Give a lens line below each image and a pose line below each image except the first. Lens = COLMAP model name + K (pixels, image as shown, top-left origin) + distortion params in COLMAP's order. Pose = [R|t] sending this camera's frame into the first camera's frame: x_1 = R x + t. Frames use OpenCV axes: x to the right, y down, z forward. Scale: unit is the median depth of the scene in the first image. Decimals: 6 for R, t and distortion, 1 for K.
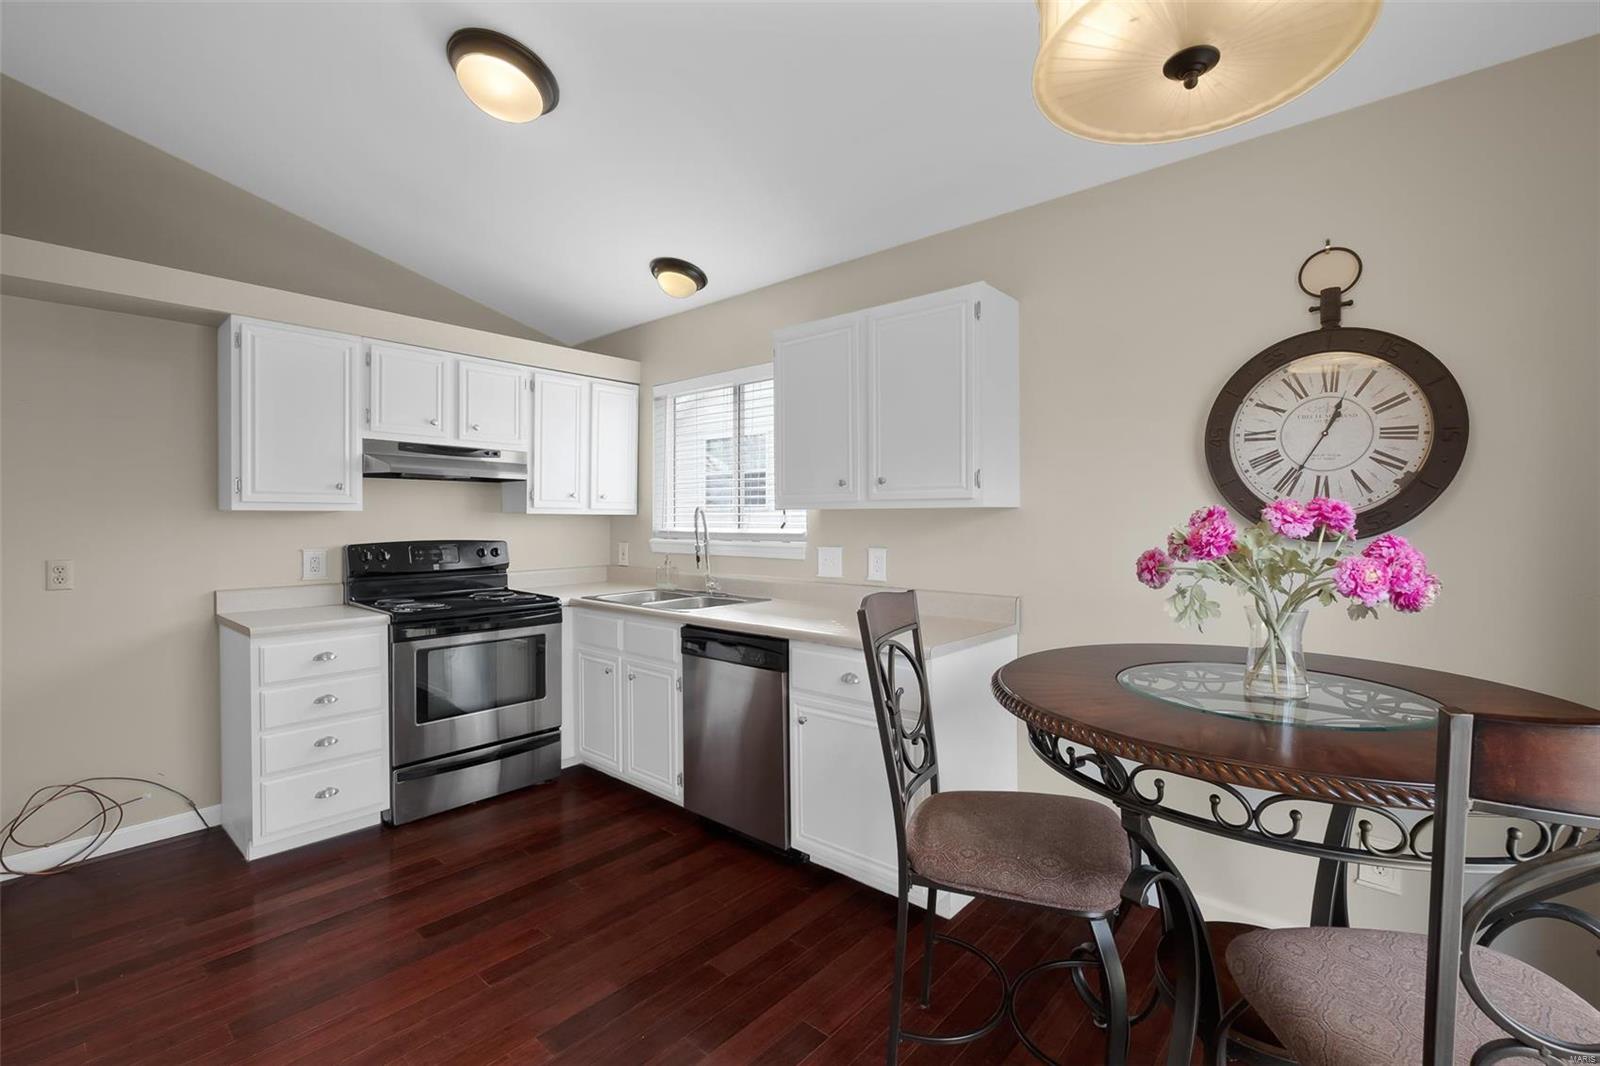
lens RADIAL K [[714.5, 0, 811.7], [0, 714.5, 523.6], [0, 0, 1]] dist [-0.002727, -0.001054]
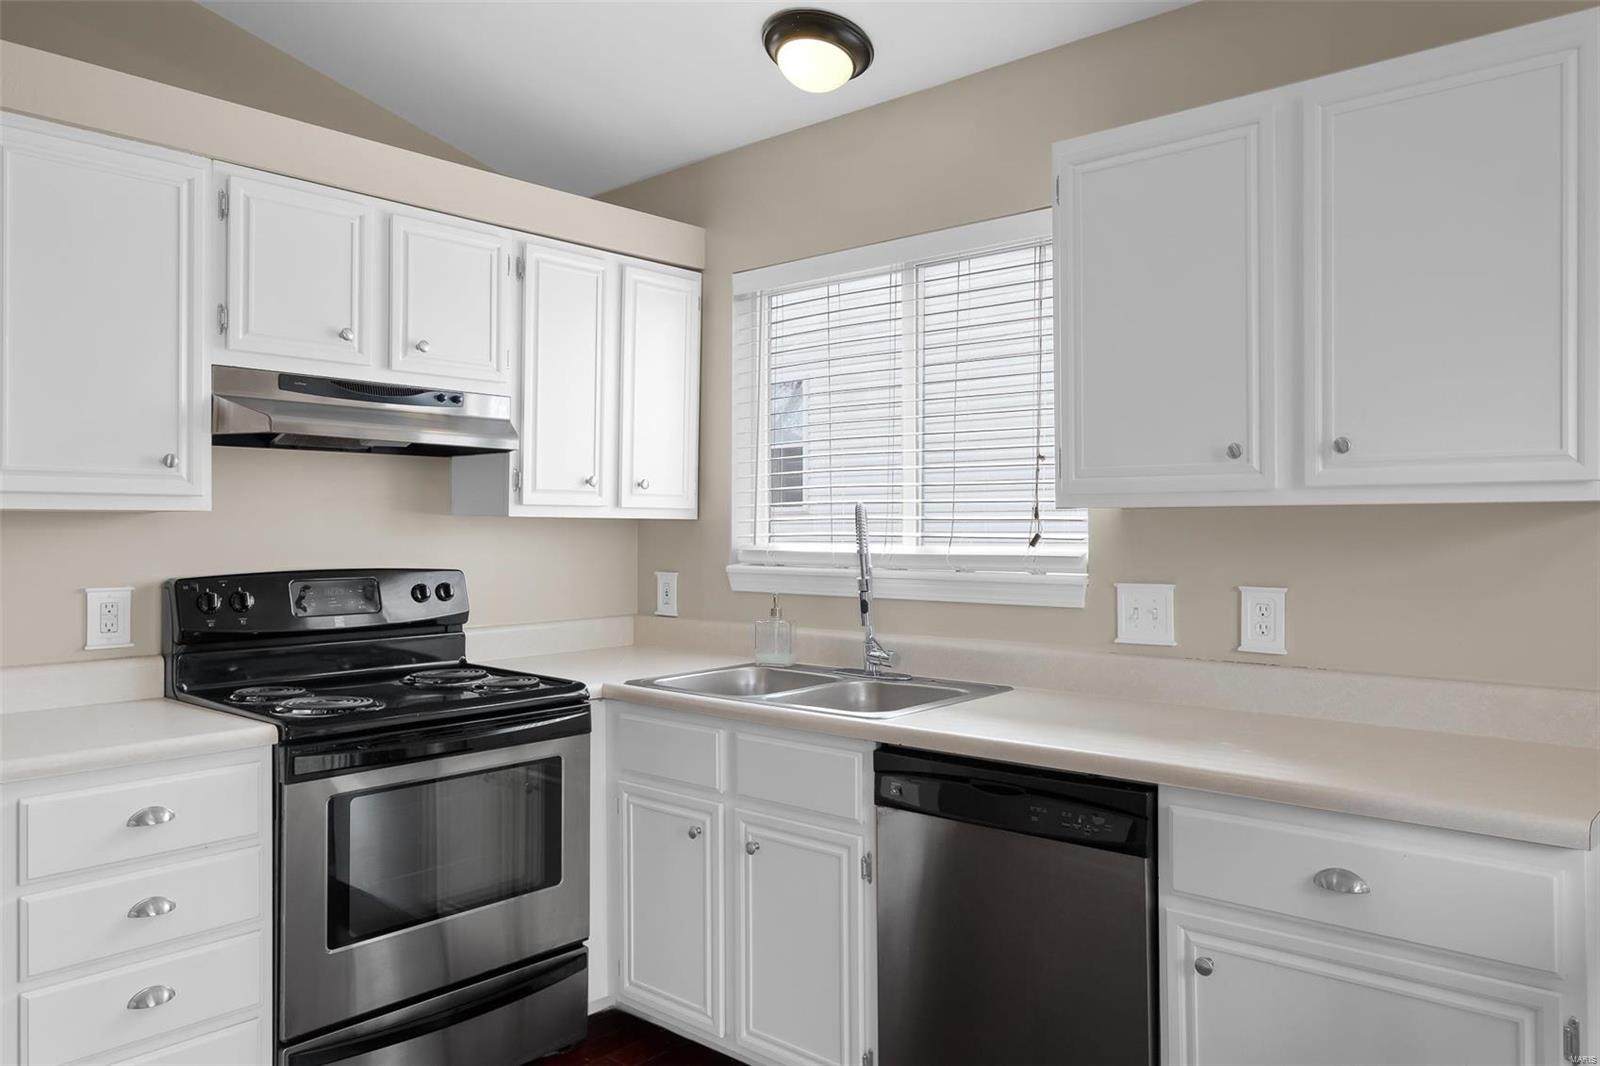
lens RADIAL K [[1159.5, 0, 811.2], [0, 1159.5, 521.9], [0, 0, 1]] dist [-0.003849, 0.019197]
pose [[0.999973, -0.000657, -0.007341, -0.210265], [0.000574, 0.999936, -0.011317, -0.001092], [0.007348, 0.011313, 0.999909, 0.202353]]
